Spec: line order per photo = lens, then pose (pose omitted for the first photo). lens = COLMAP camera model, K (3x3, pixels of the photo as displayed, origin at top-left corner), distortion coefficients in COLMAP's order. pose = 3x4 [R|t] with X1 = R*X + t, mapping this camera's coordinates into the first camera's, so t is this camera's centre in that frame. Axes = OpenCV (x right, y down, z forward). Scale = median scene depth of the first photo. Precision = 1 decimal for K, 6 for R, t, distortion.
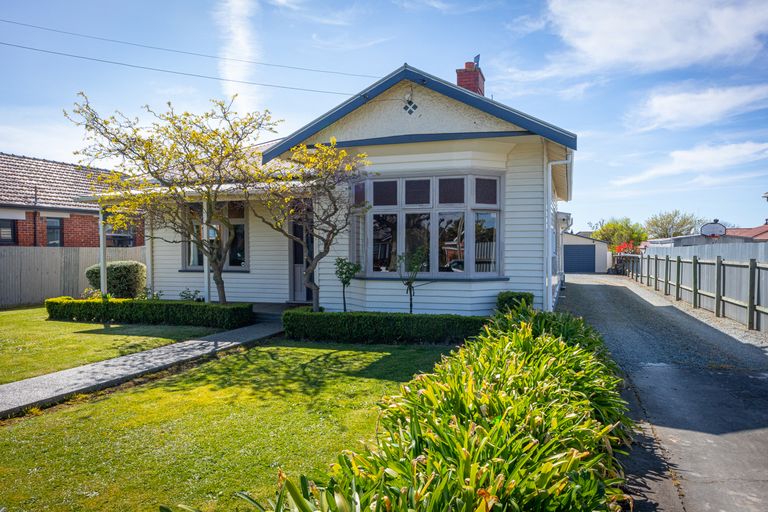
lens RADIAL K [[612.6, 0, 398.6], [0, 612.6, 254.7], [0, 0, 1]] dist [0.005362, -0.013831]
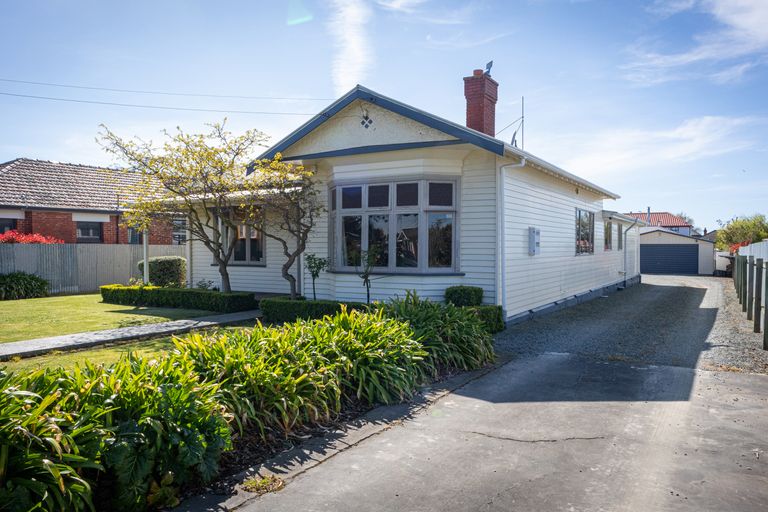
lens RADIAL K [[612.6, 0, 378.3], [0, 612.6, 259.0], [0, 0, 1]] dist [0.005362, -0.013831]
pose [[0.973577, 0.007045, -0.228250, 0.286160], [-0.005162, 0.999948, 0.008847, 0.003600], [0.228301, -0.007435, 0.973562, -0.100254]]
